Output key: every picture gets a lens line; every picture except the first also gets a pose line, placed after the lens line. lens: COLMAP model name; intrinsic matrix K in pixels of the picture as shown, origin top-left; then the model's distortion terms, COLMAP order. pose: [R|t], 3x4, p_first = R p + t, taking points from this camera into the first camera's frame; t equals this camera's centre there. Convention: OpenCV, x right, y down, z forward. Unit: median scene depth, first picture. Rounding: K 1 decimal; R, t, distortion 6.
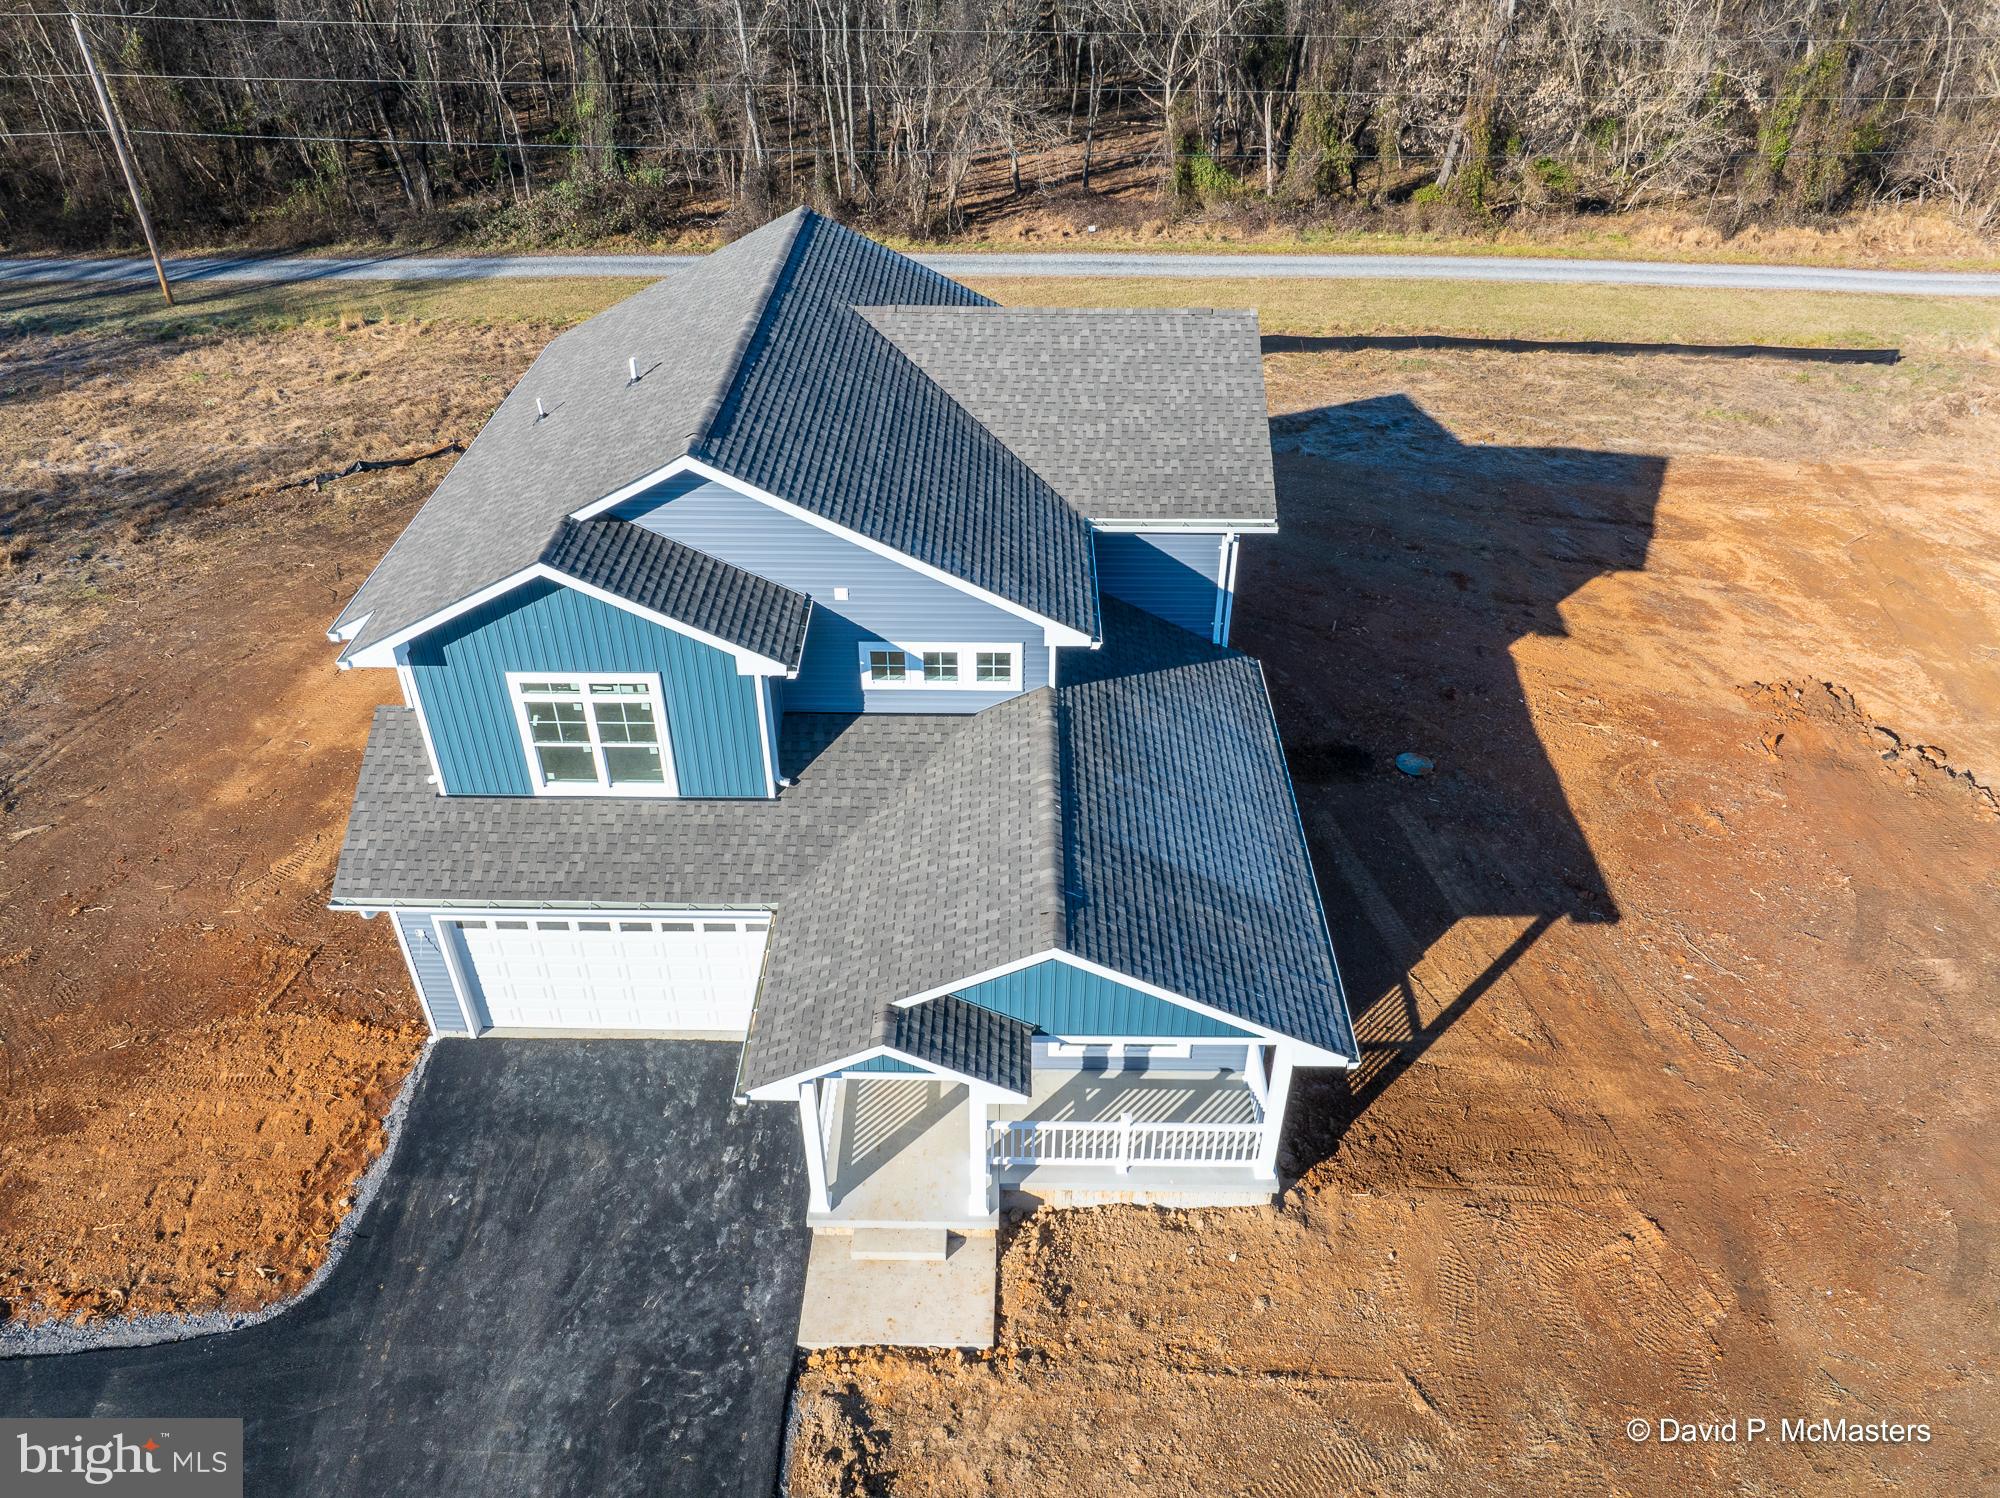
lens RADIAL K [[1397.7, 0, 994.1], [0, 1397.7, 755.3], [0, 0, 1]] dist [-0.046150, 0.016972]
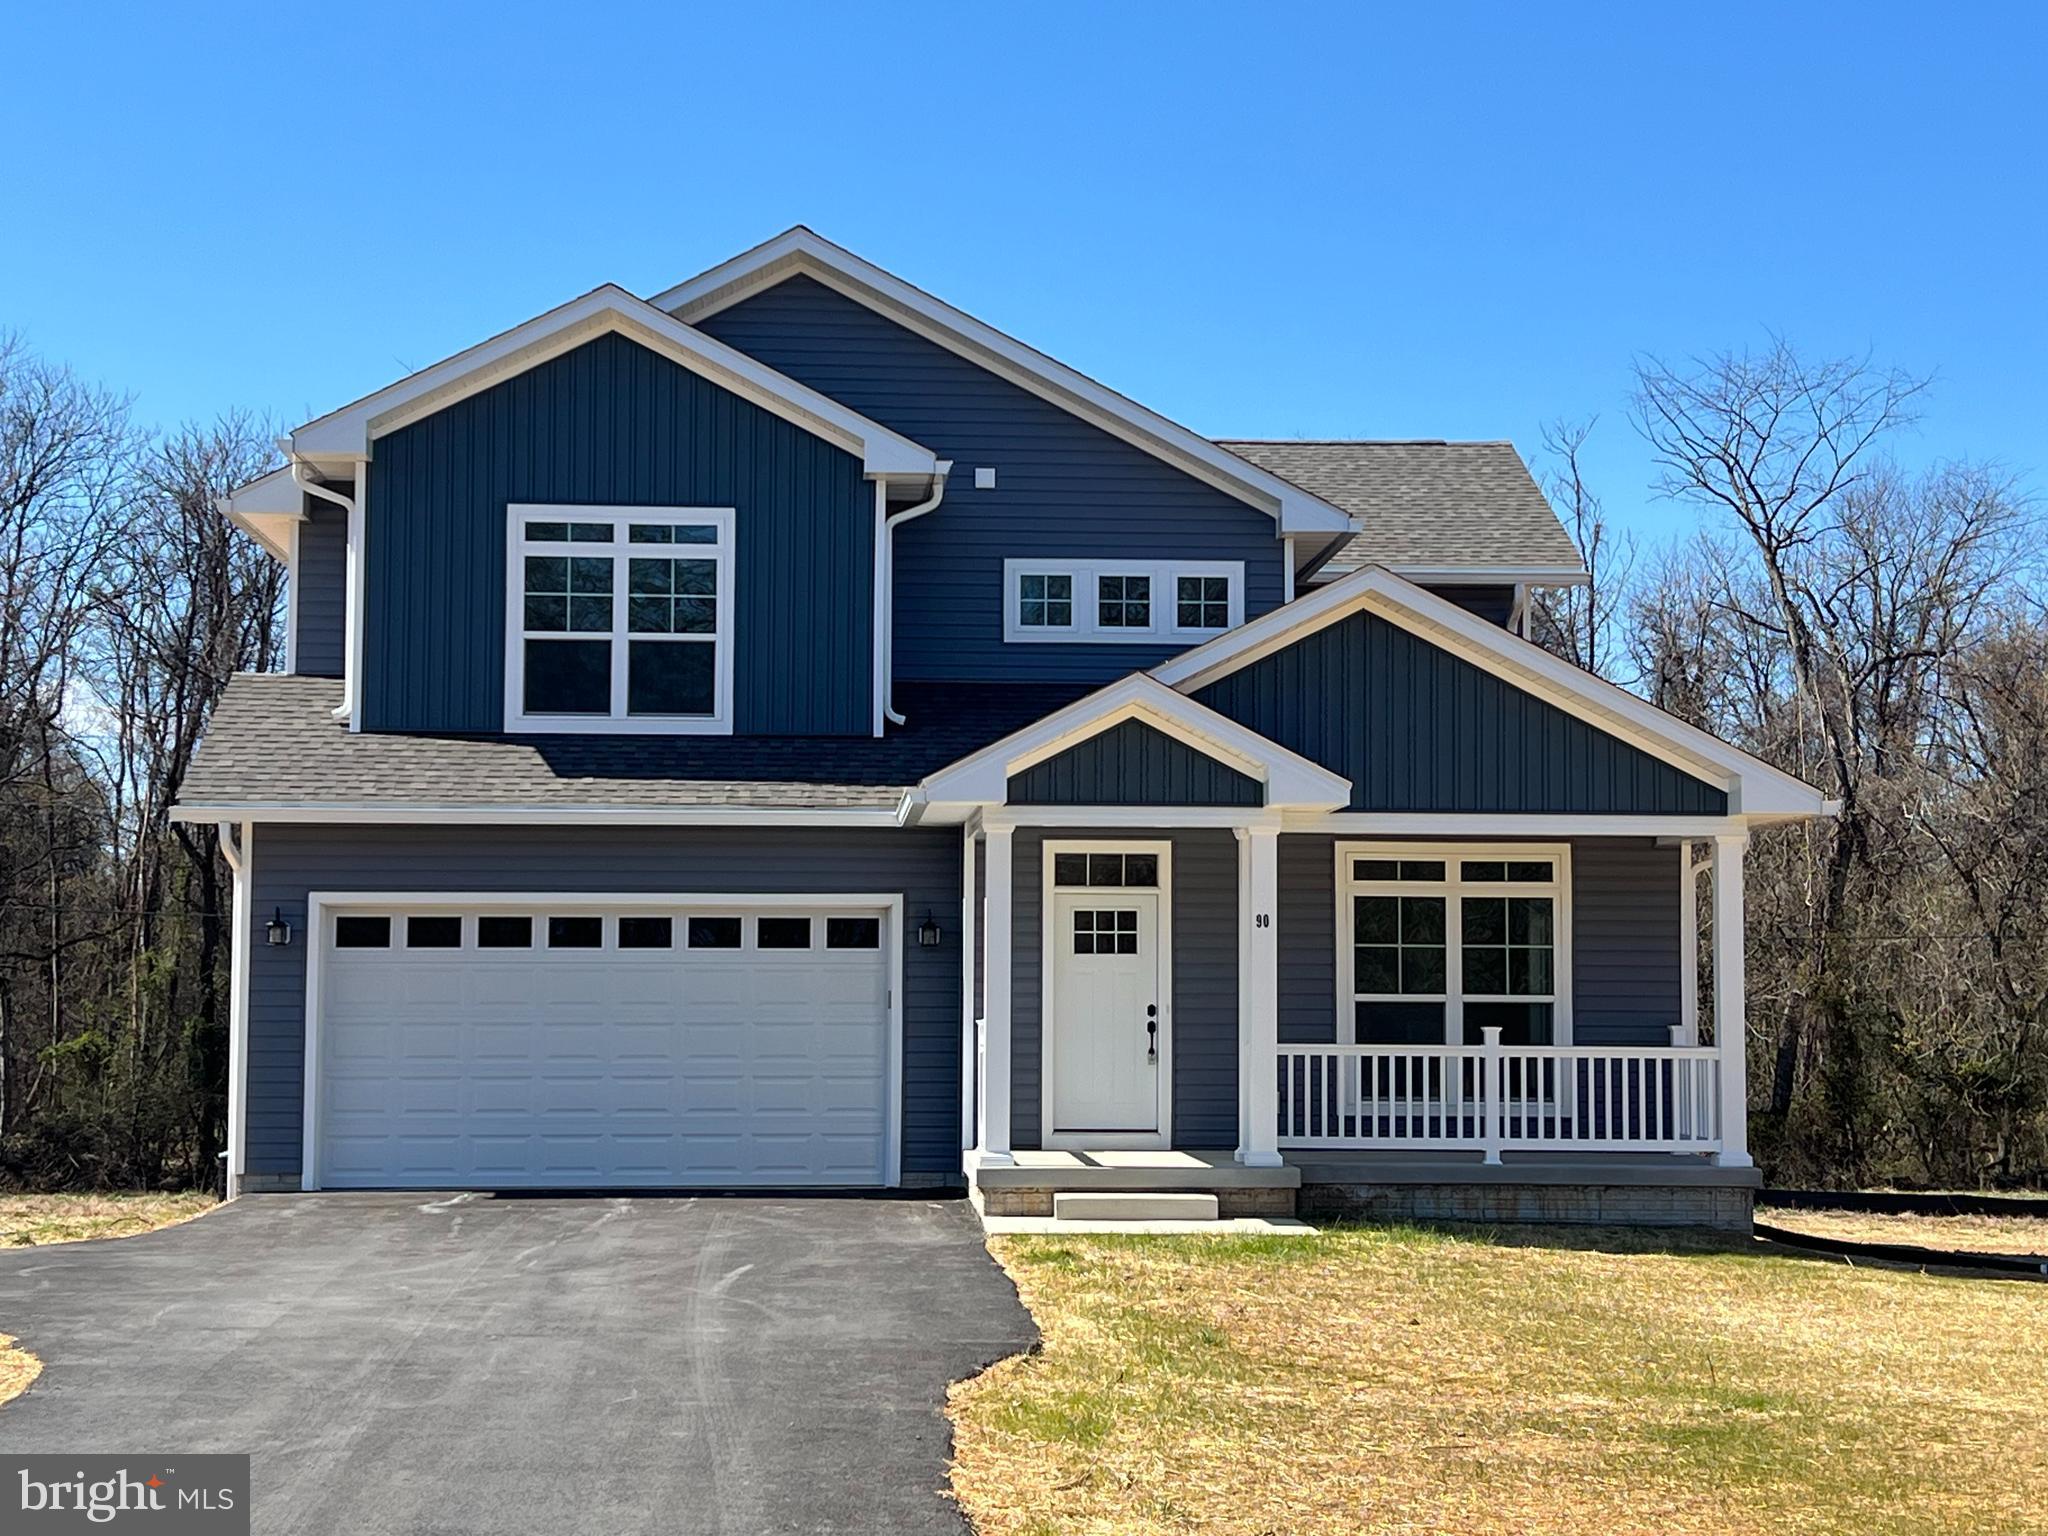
lens RADIAL K [[3350.2, 0, 1026.8], [0, 3350.2, 754.7], [0, 0, 1]] dist [0.126974, 0.000000]
pose [[0.996051, 0.007689, 0.088445, -0.213585], [0.052715, 0.750384, -0.658897, 0.989153], [-0.071434, 0.660958, 0.747015, -0.144898]]
